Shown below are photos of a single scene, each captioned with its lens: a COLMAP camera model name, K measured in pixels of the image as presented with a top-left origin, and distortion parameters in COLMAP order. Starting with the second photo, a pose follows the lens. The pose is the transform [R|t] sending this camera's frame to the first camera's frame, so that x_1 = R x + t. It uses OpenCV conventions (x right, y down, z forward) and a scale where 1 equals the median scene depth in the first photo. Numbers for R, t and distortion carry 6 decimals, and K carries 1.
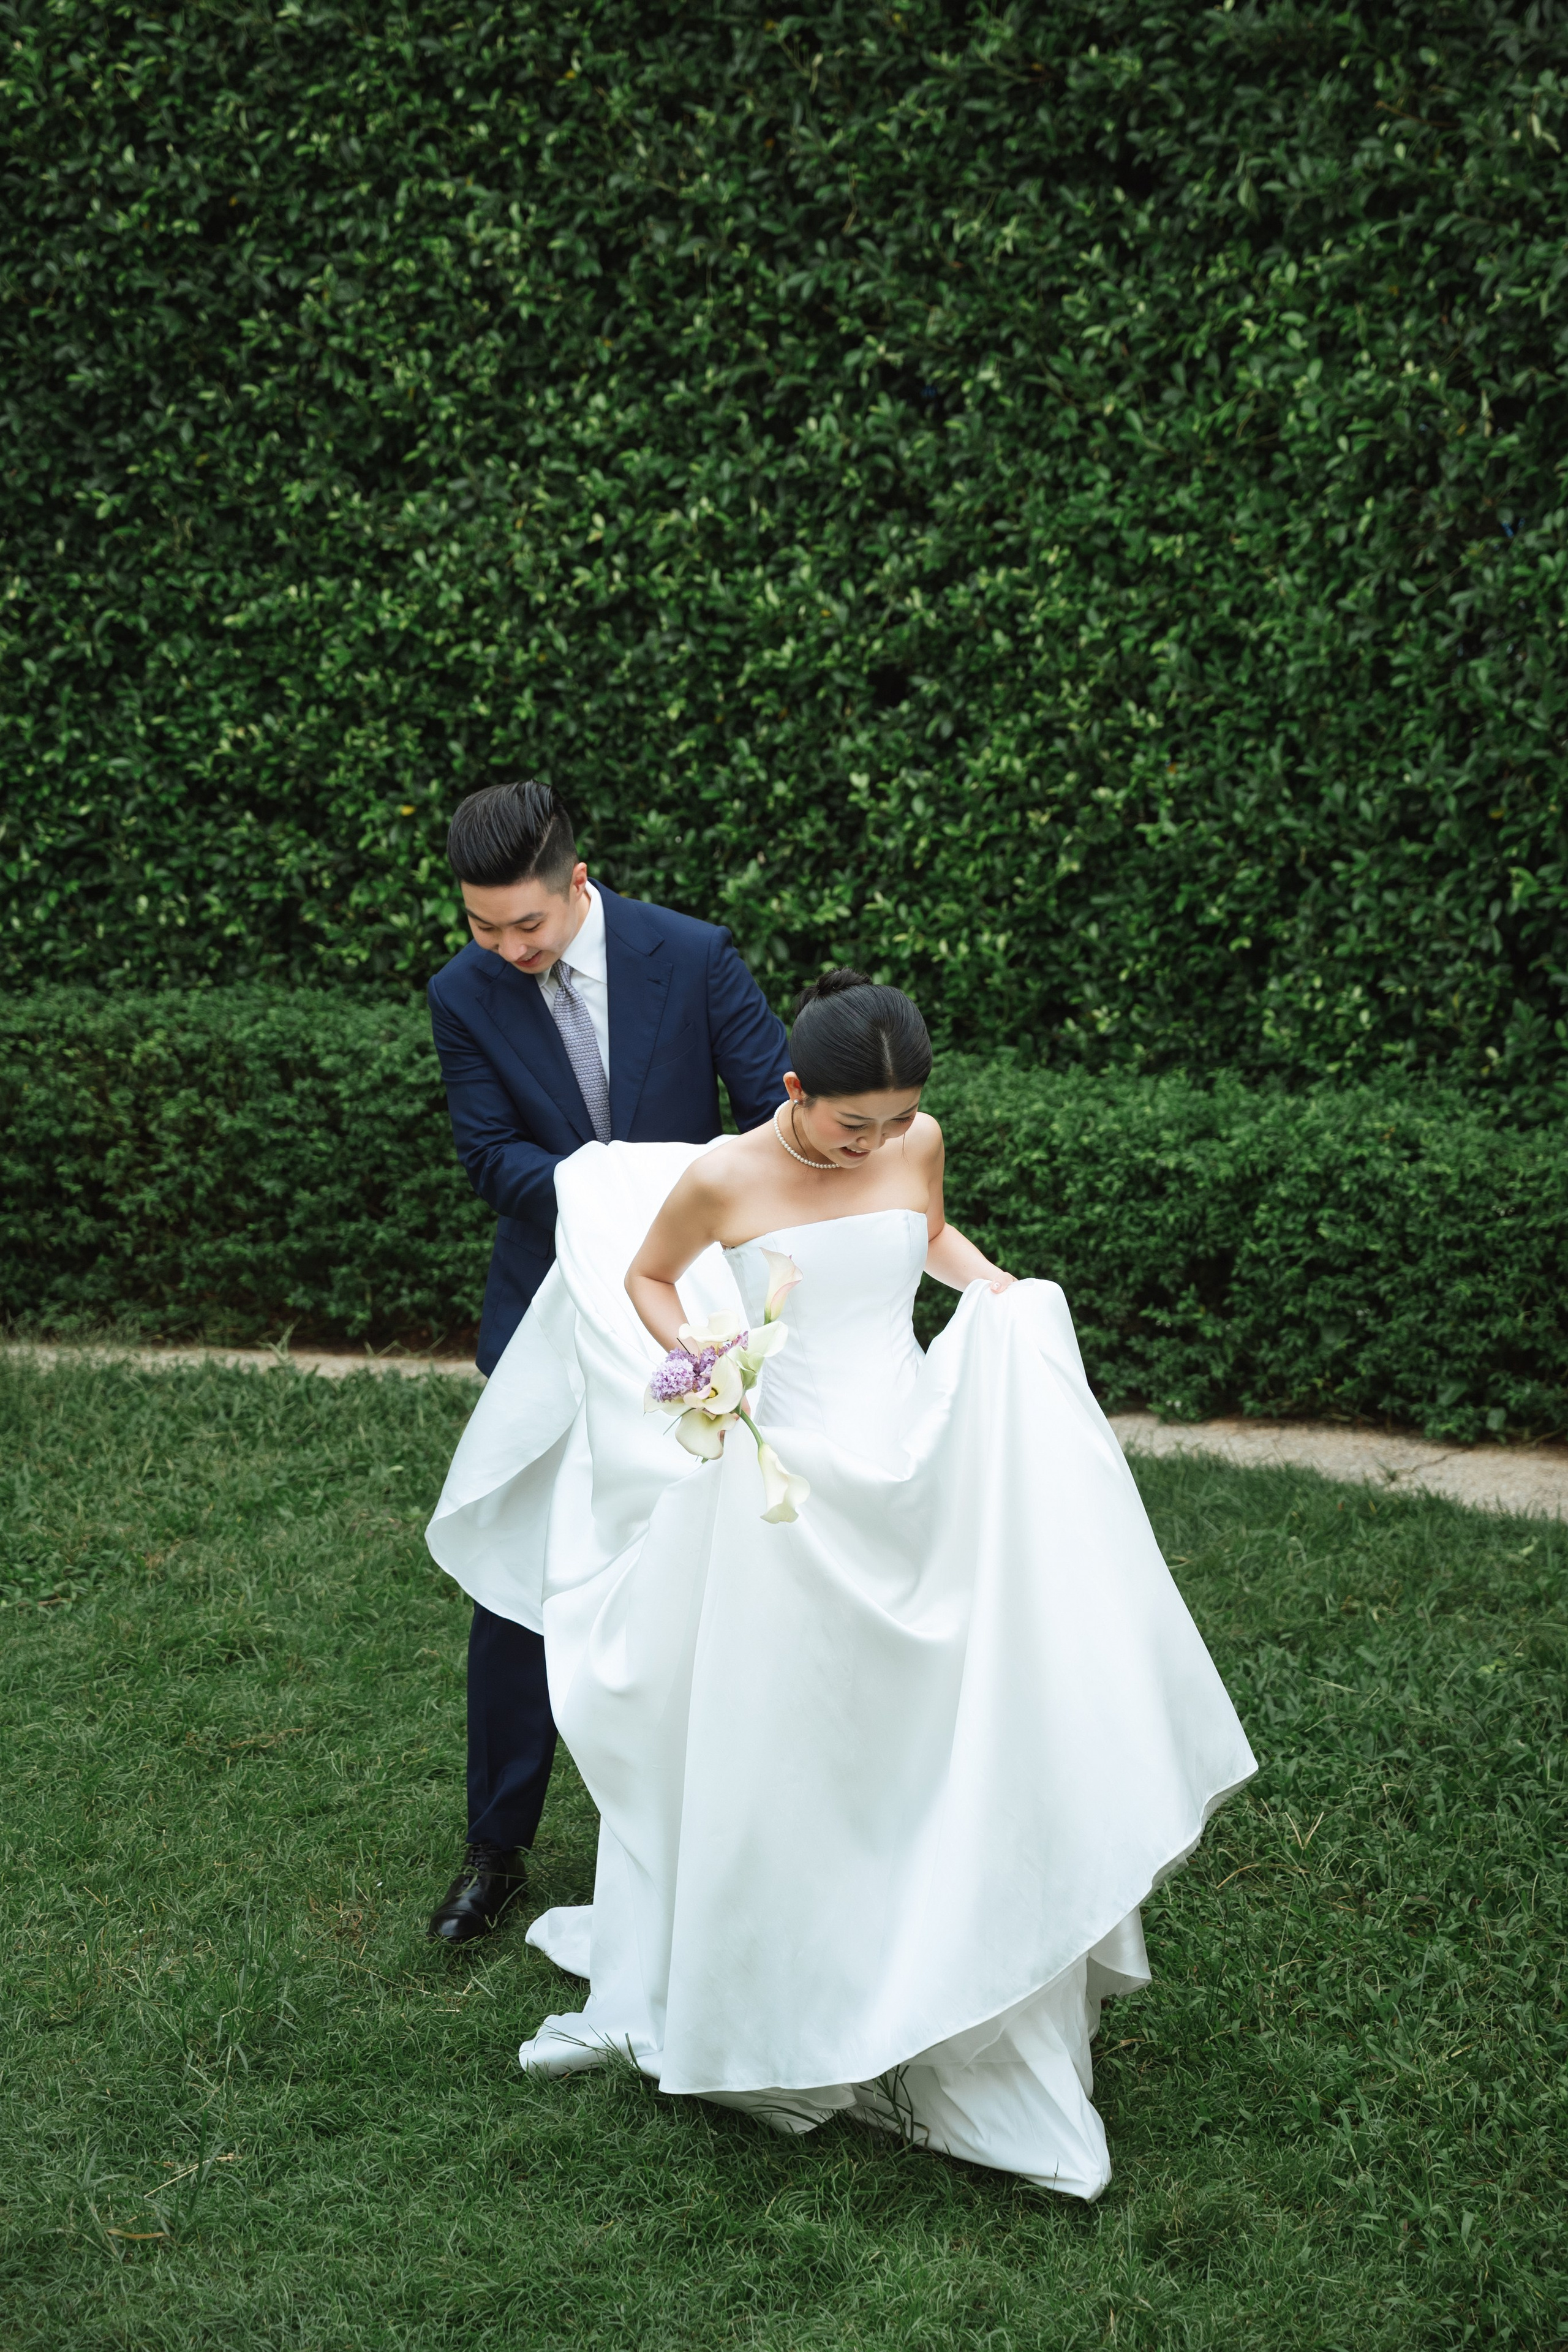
lens RADIAL K [[5042.1, 0, 761.6], [0, 5042.1, 1068.0], [0, 0, 1]] dist [0.486614, 0.000000]
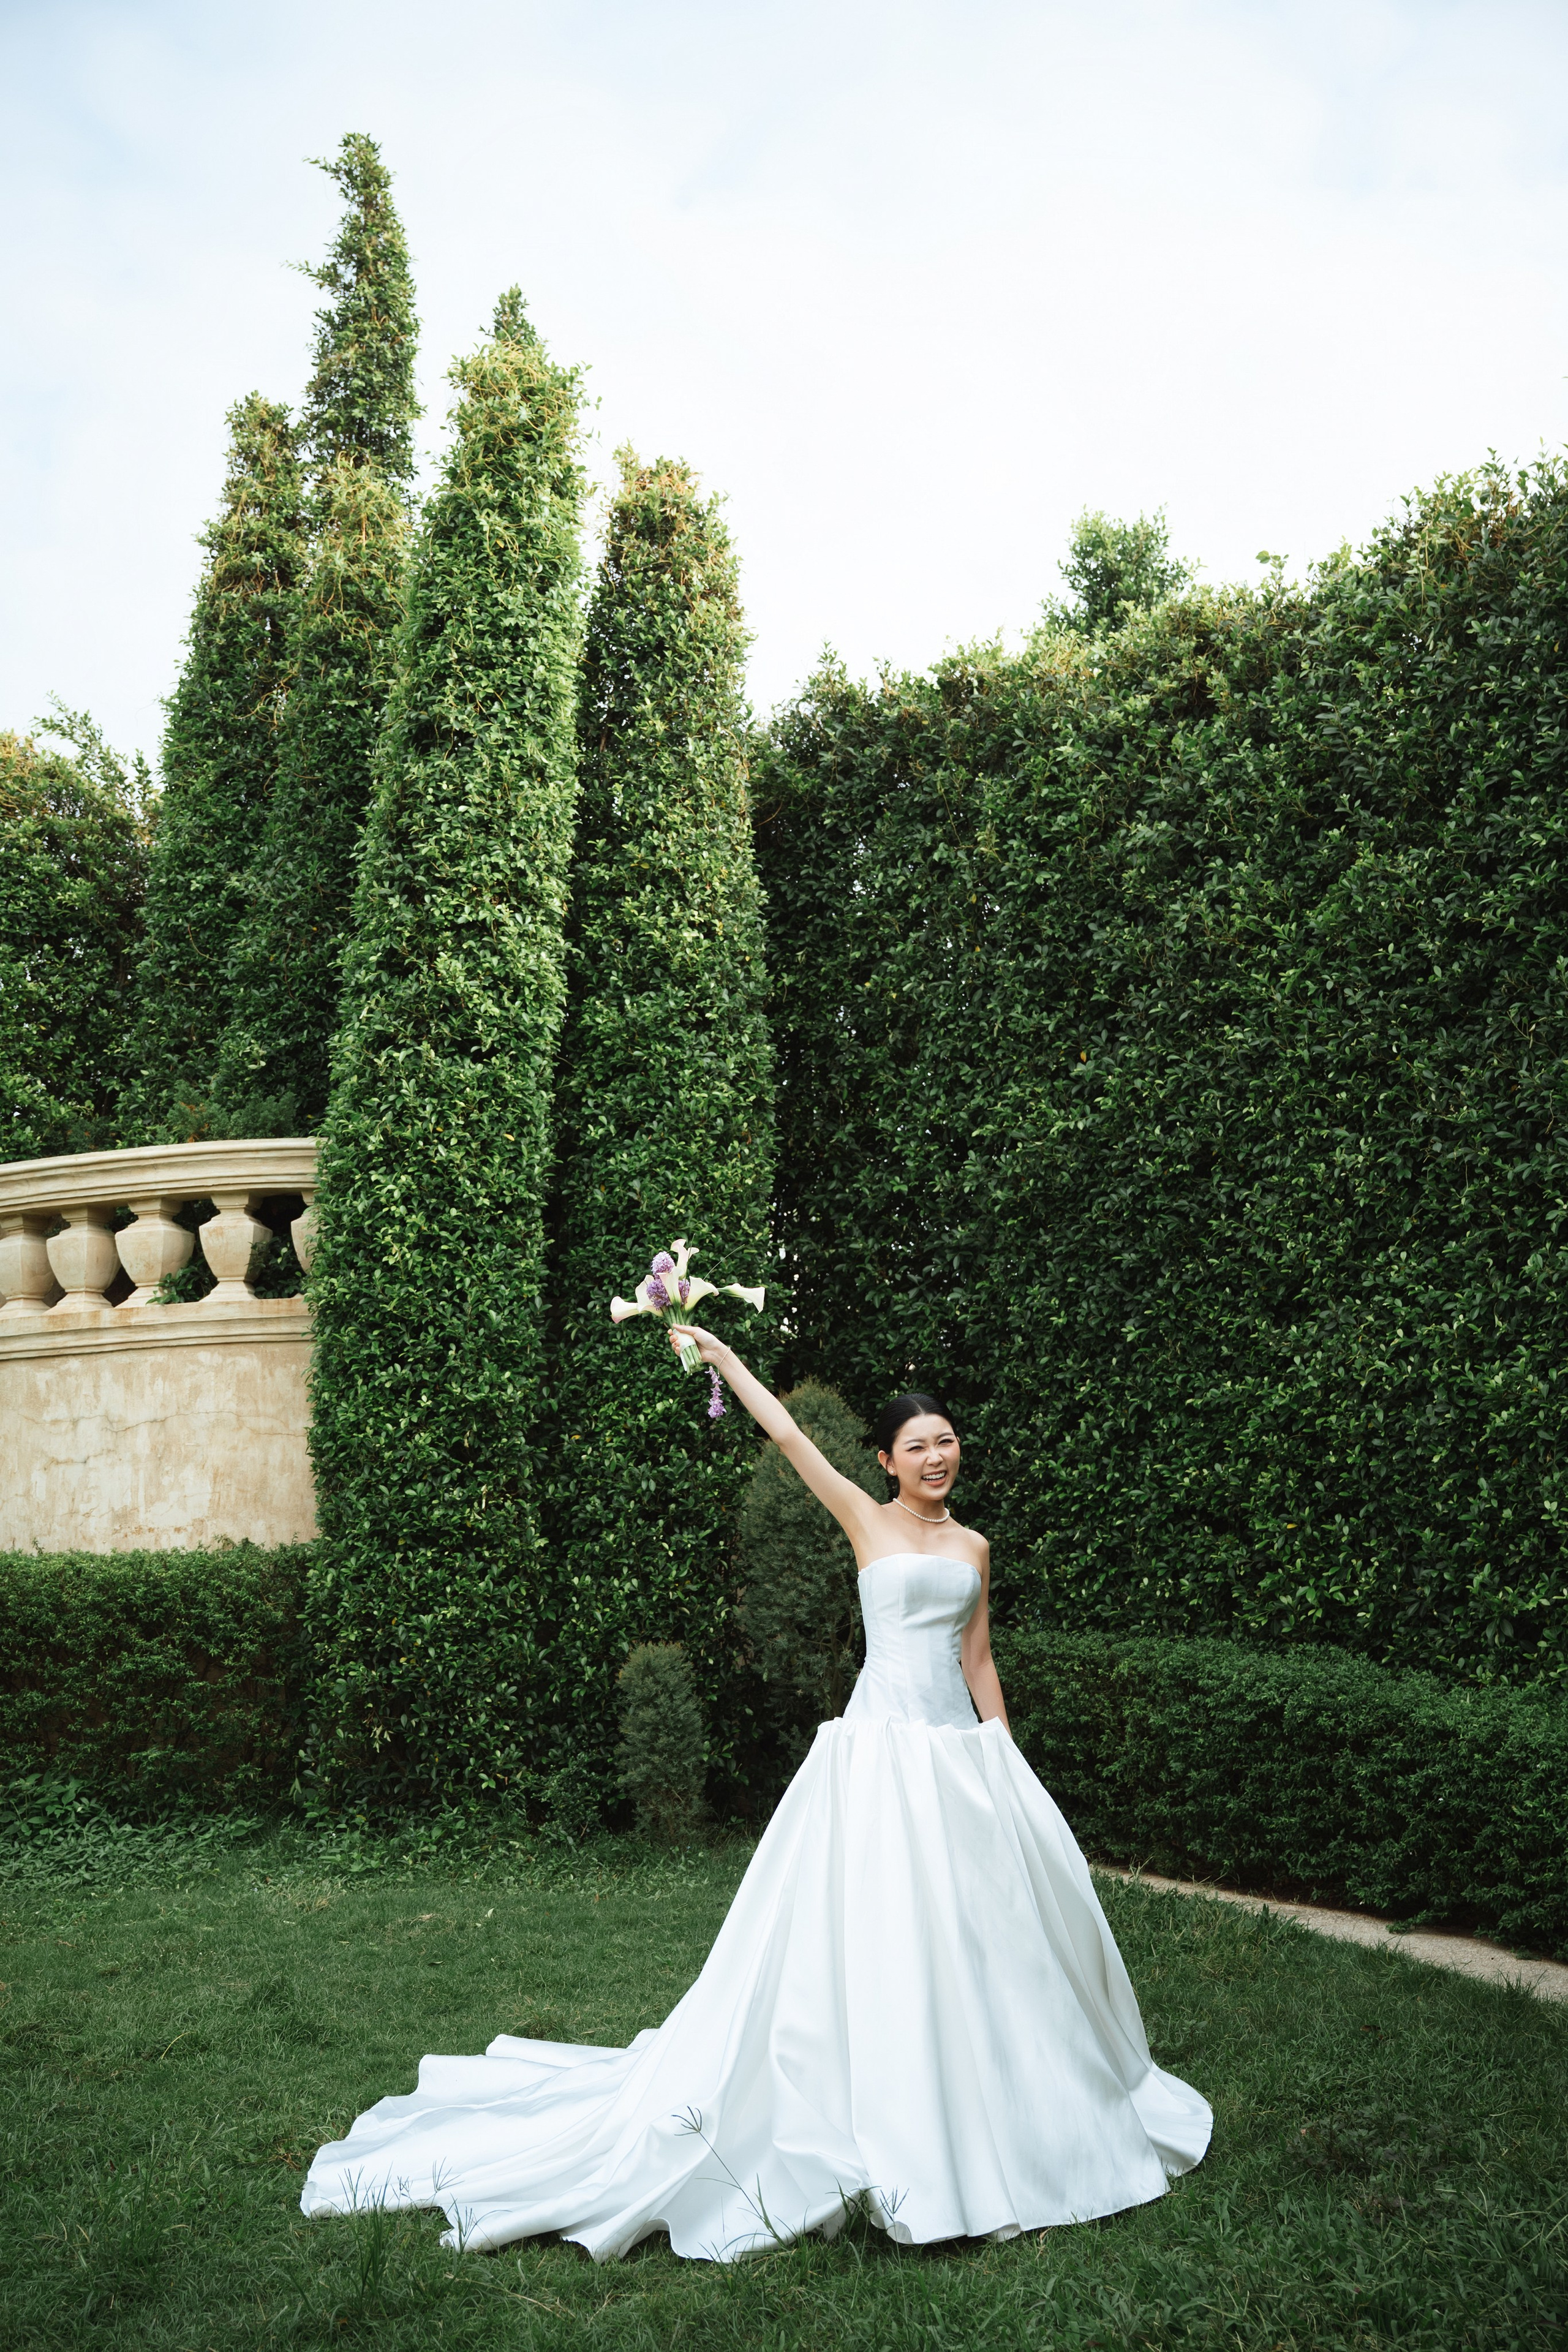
lens RADIAL K [[2283.1, 0, 792.7], [0, 2283.1, 1185.8], [0, 0, 1]] dist [-0.000053, 0.000000]
pose [[0.844860, -0.027366, -0.534287, 0.179988], [-0.116917, 0.965106, -0.234311, 0.029889], [0.522056, 0.260427, 0.812179, 0.348579]]
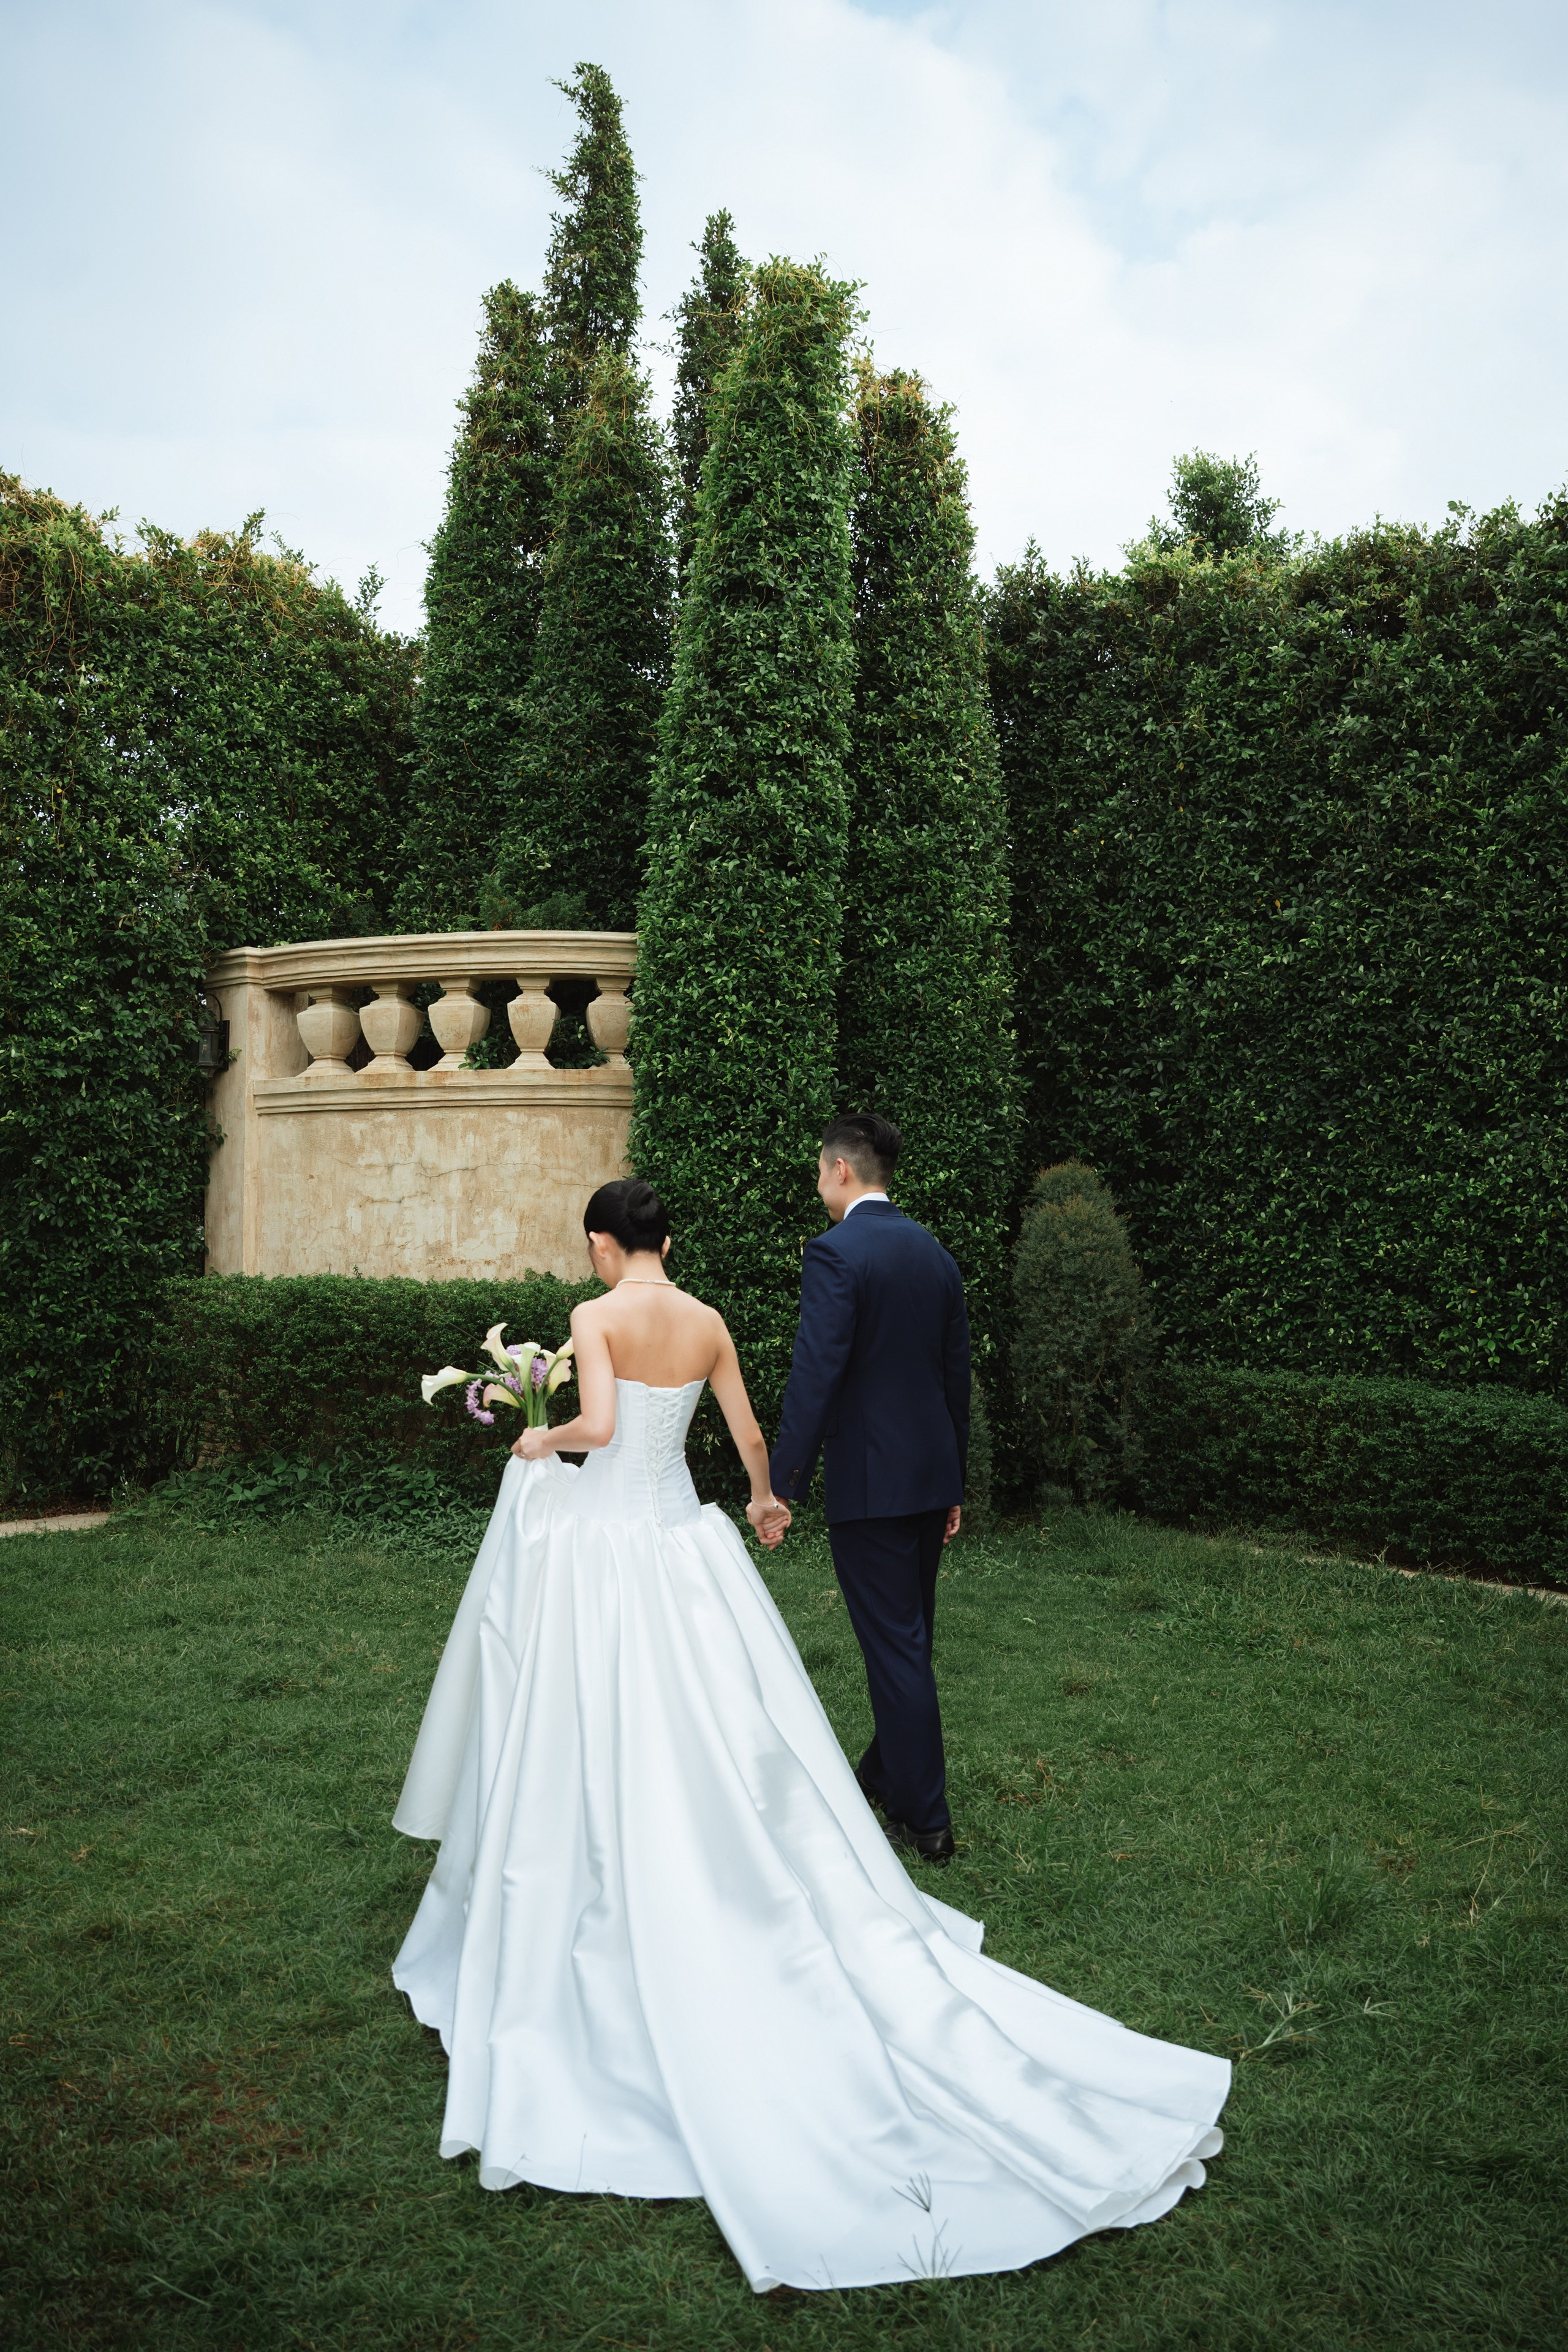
lens RADIAL K [[1837.2, 0, 791.9], [0, 1837.2, 1187.9], [0, 0, 1]] dist [-0.115303, 0.075778]
pose [[0.907918, 0.063375, -0.414330, -0.023501], [-0.136841, 0.979157, -0.150089, 0.051186], [0.396182, 0.192966, 0.897666, 0.281579]]
